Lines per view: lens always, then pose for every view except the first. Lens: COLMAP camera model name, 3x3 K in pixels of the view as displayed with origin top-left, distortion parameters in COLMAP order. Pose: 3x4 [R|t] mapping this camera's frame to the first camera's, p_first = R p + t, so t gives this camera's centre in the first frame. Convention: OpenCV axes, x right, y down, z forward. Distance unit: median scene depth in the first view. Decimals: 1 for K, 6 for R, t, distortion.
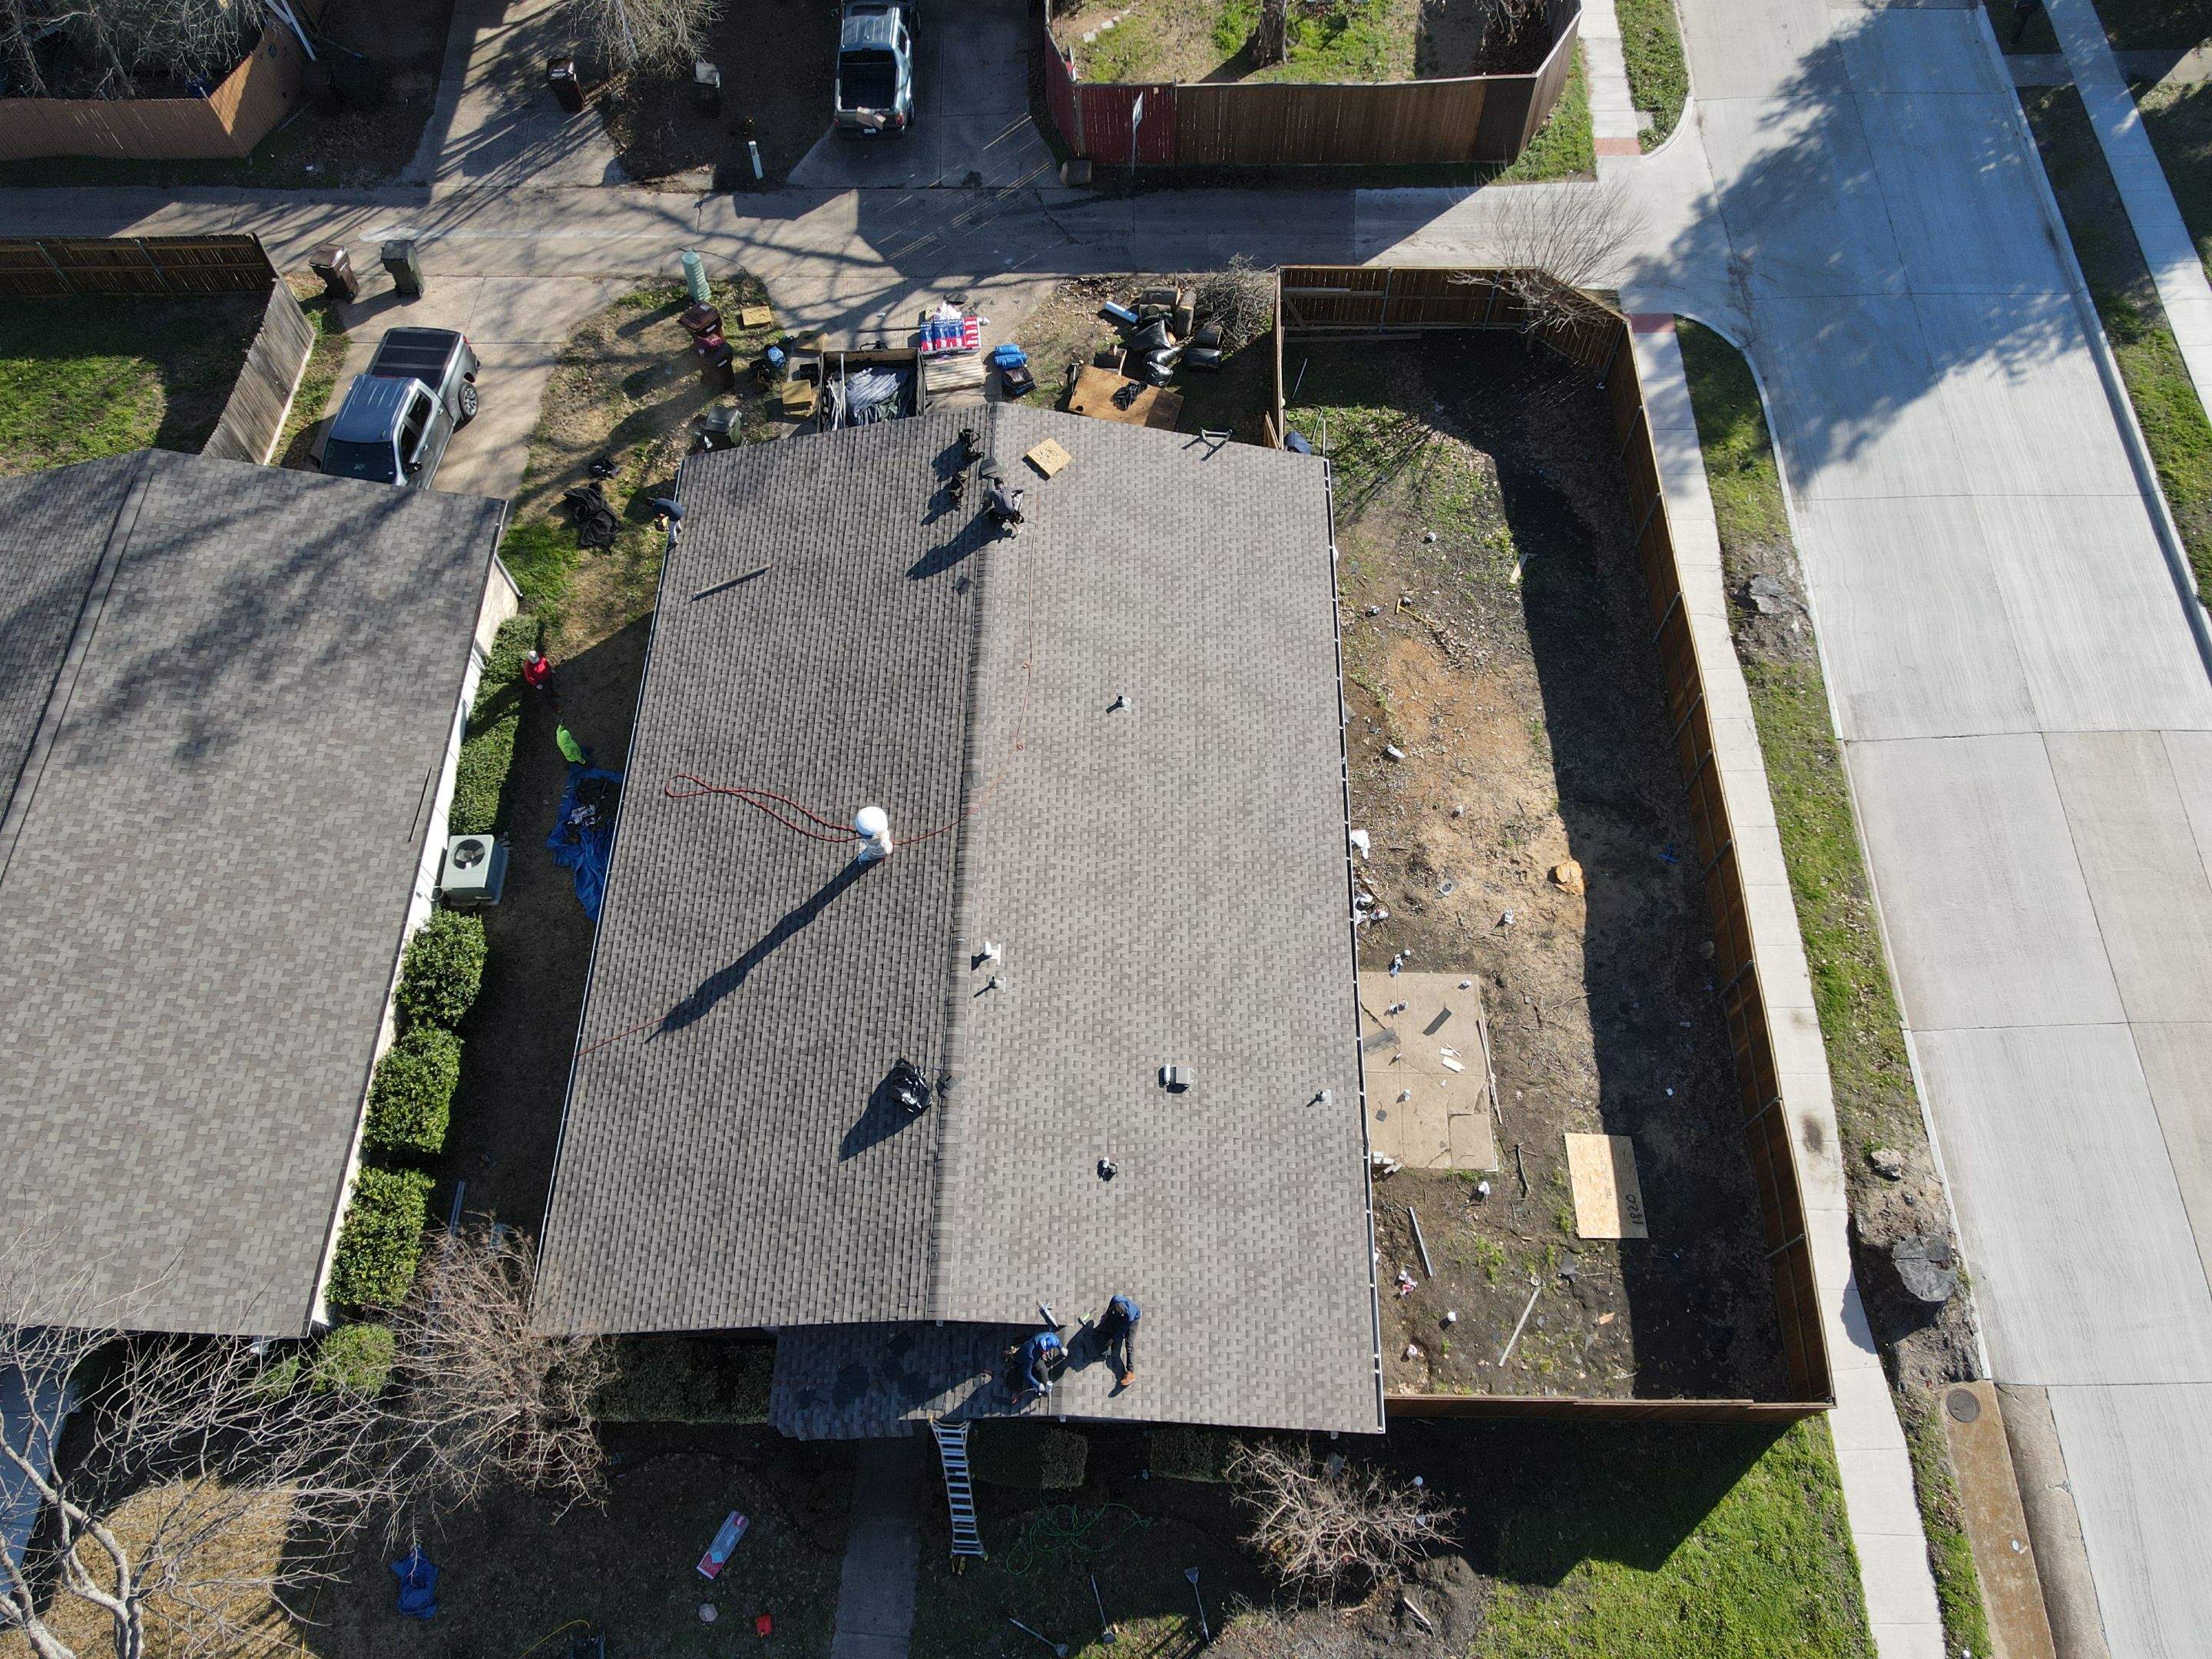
lens RADIAL K [[1610.6, 0, 1106.0], [0, 1610.6, 829.5], [0, 0, 1]] dist [0.012284, 0.006694]
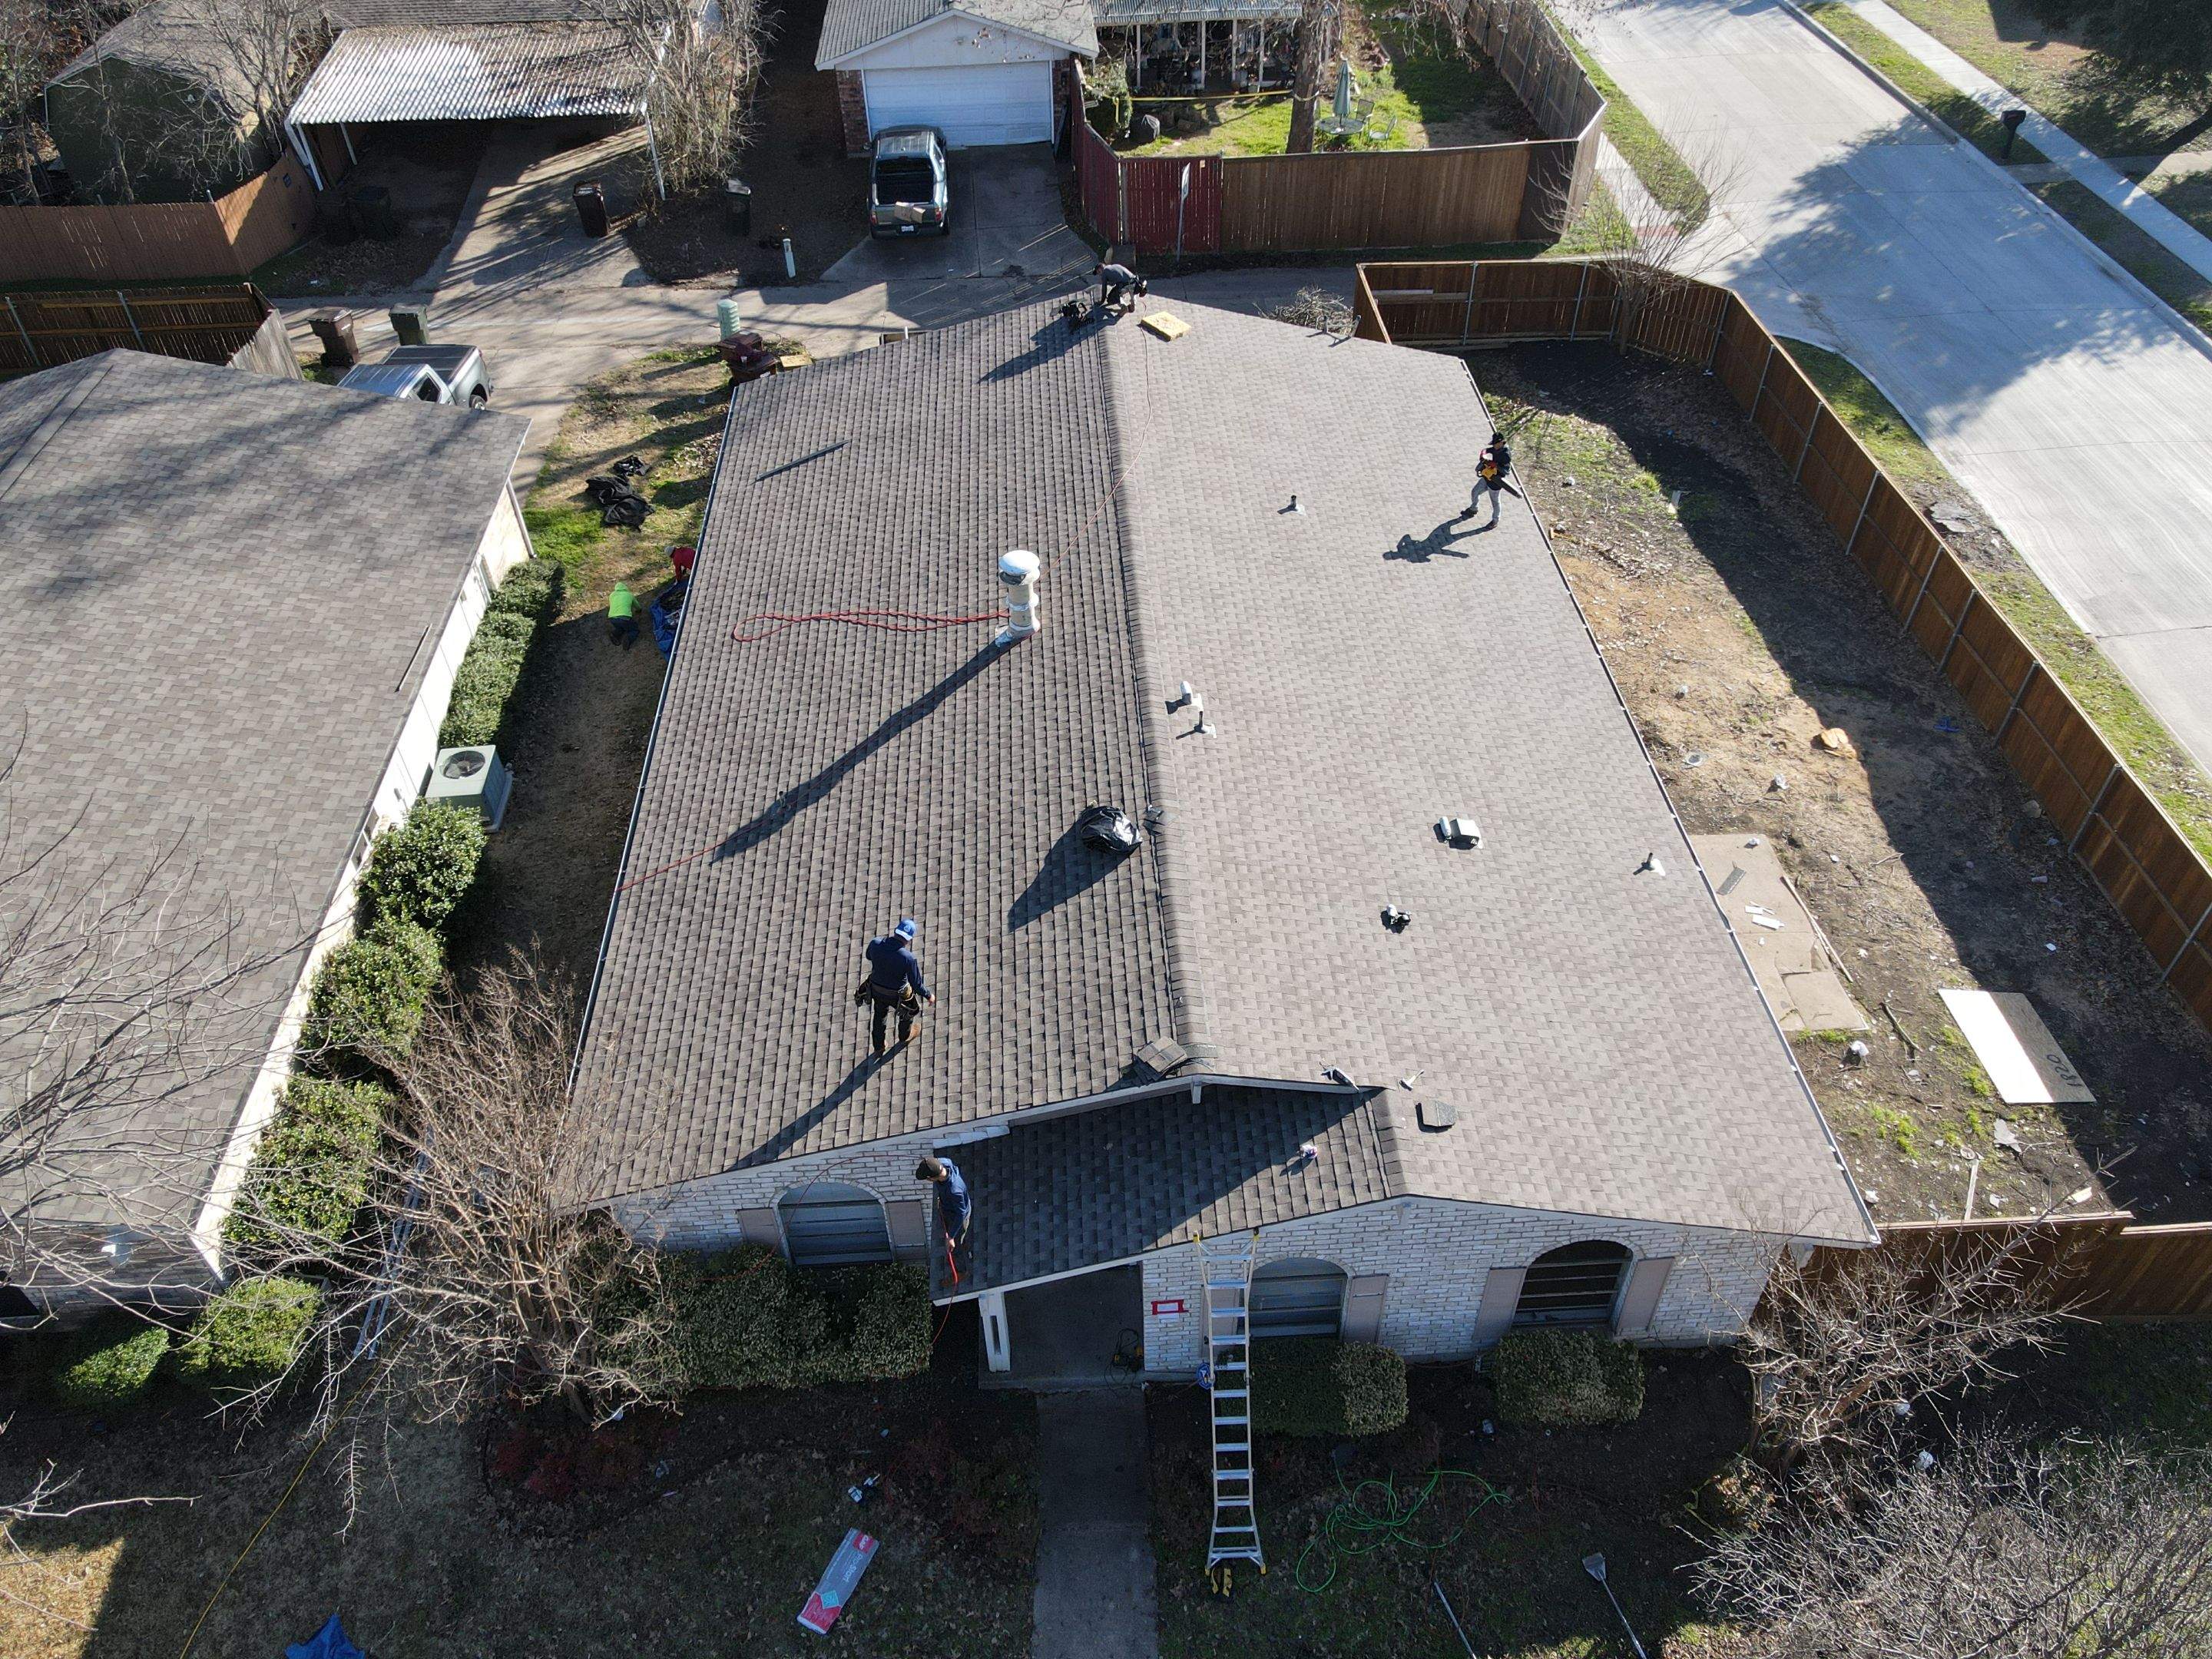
lens RADIAL K [[1610.6, 0, 1106.0], [0, 1610.6, 829.5], [0, 0, 1]] dist [0.012284, 0.006694]
pose [[0.997205, -0.043521, 0.060737, -0.149914], [0.061512, 0.939614, -0.336662, 0.363012], [-0.042418, 0.339457, 0.939665, 0.296676]]
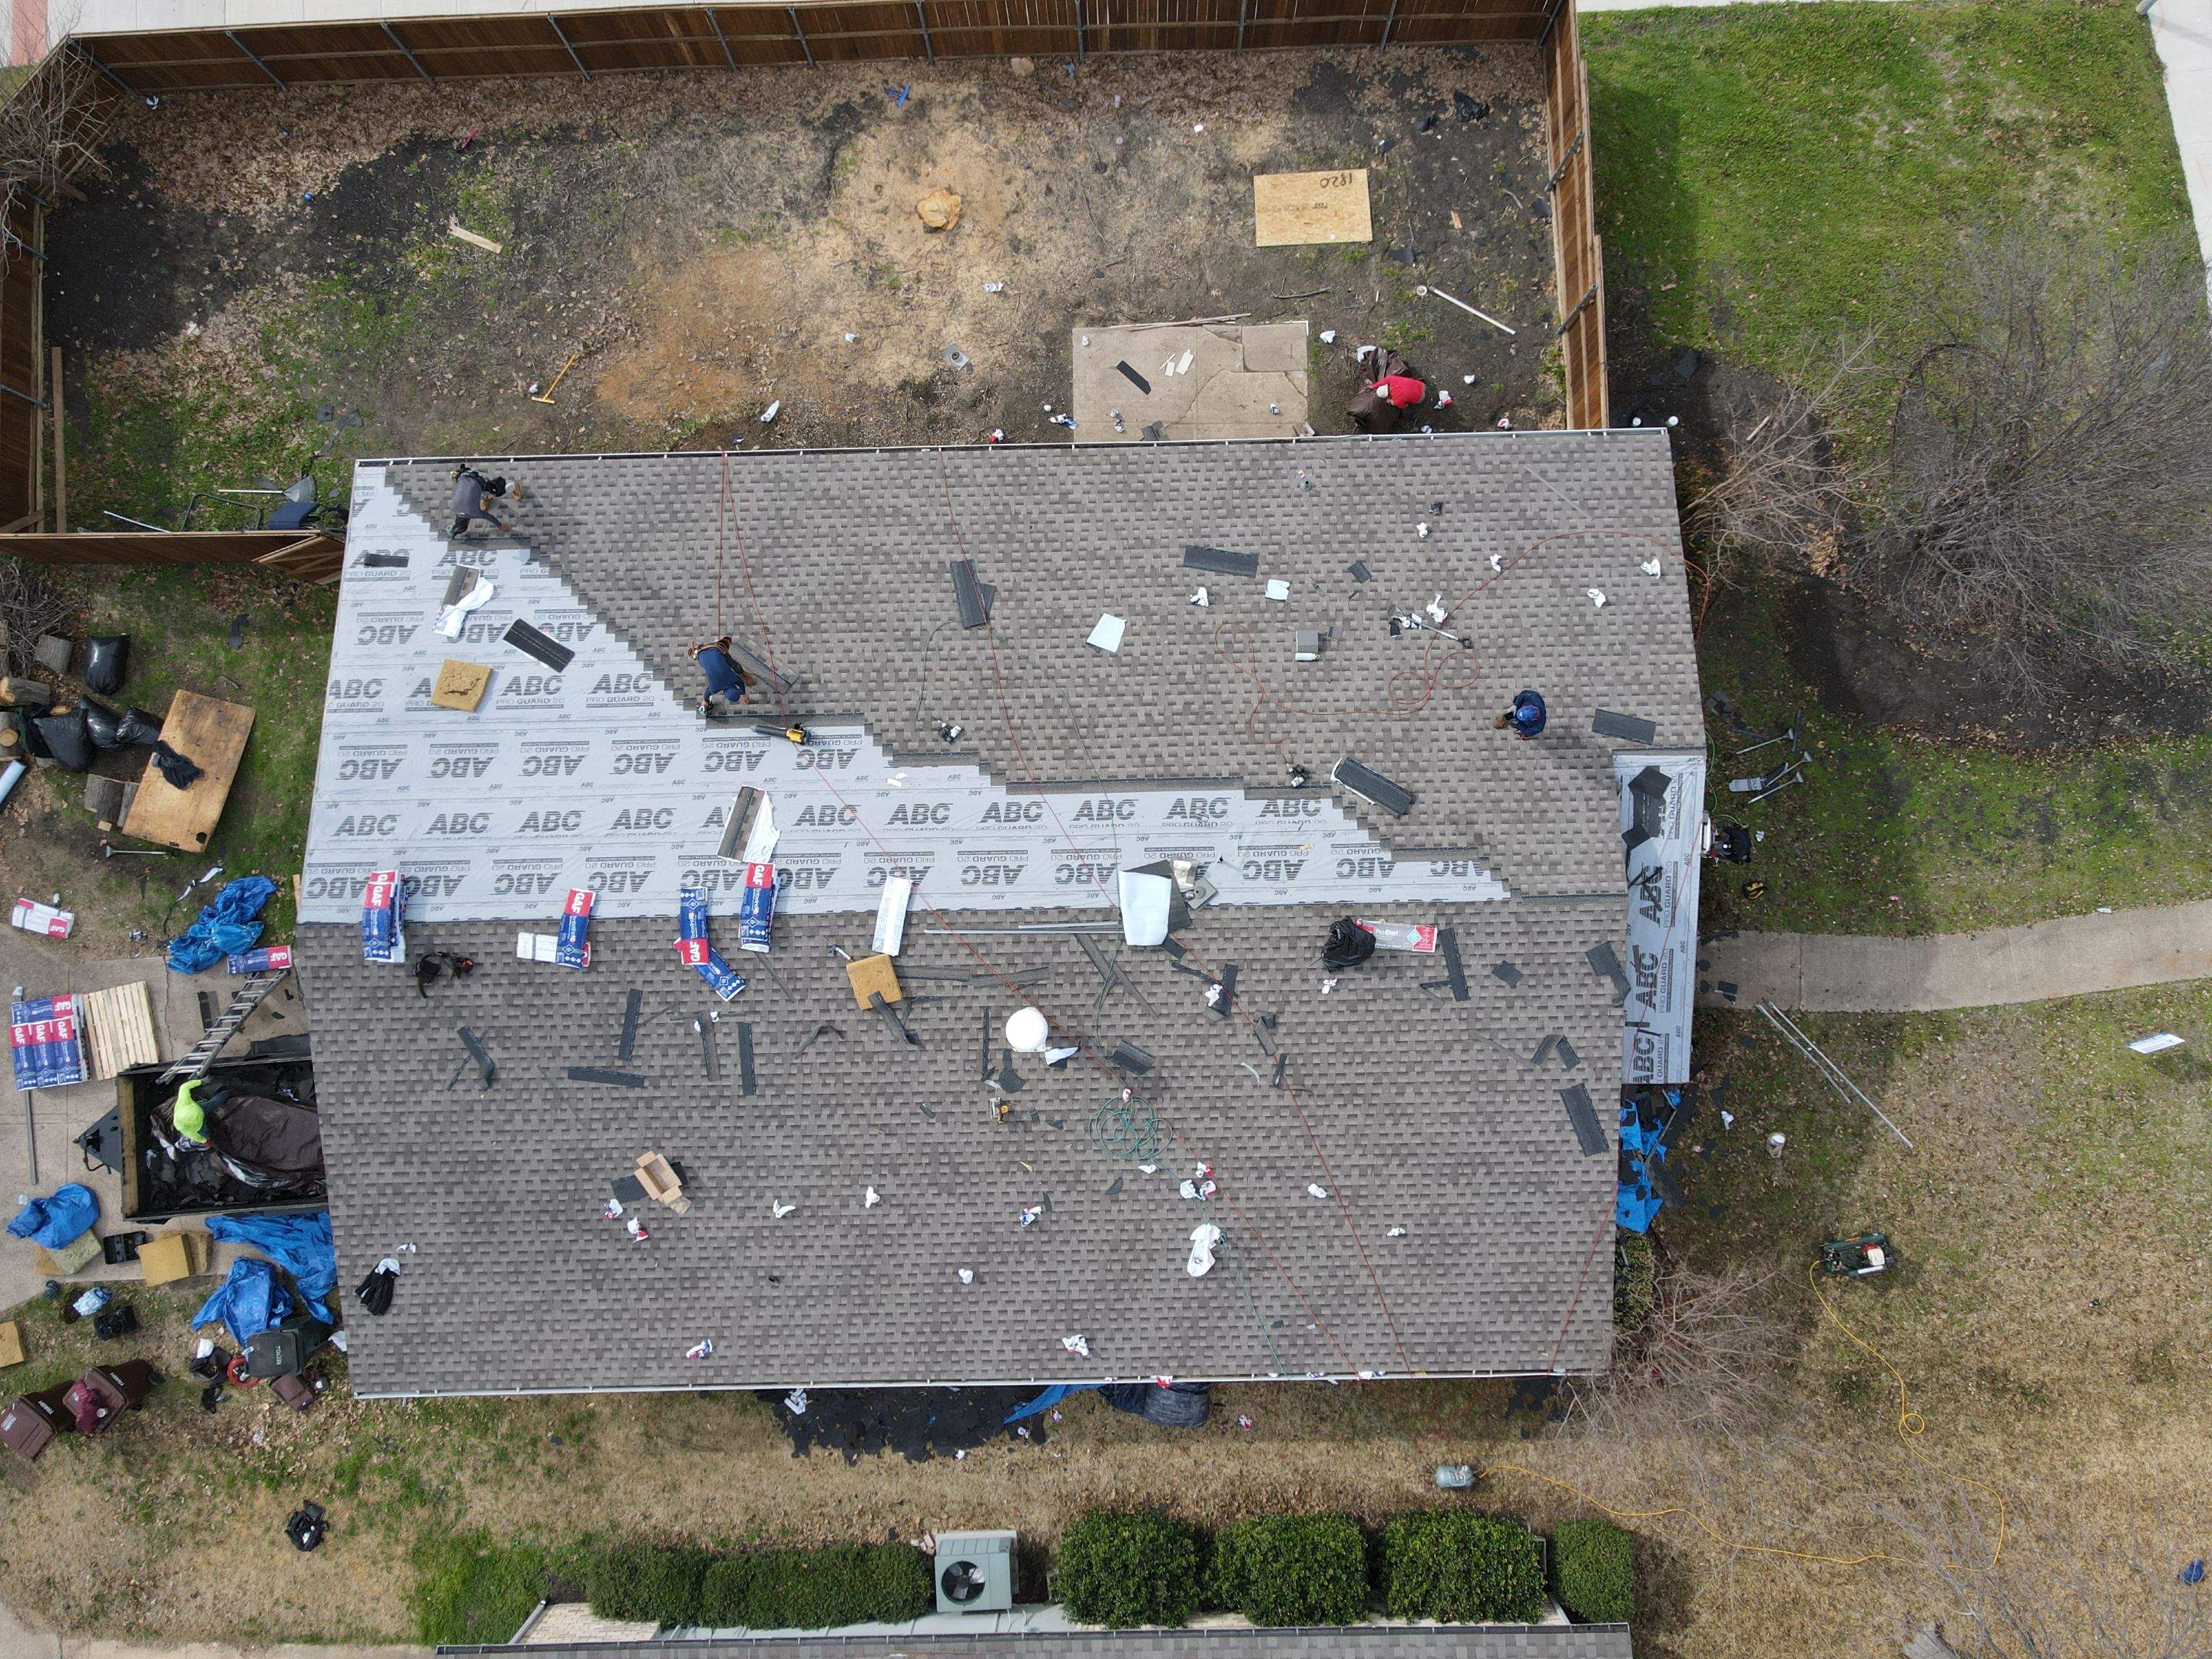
lens RADIAL K [[1610.6, 0, 1106.0], [0, 1610.6, 829.5], [0, 0, 1]] dist [0.012284, 0.006694]
pose [[-0.041823, -0.997133, 0.063065, -0.095540], [0.889772, -0.008459, 0.456326, -0.310347], [-0.454484, 0.075199, 0.887575, 0.279083]]
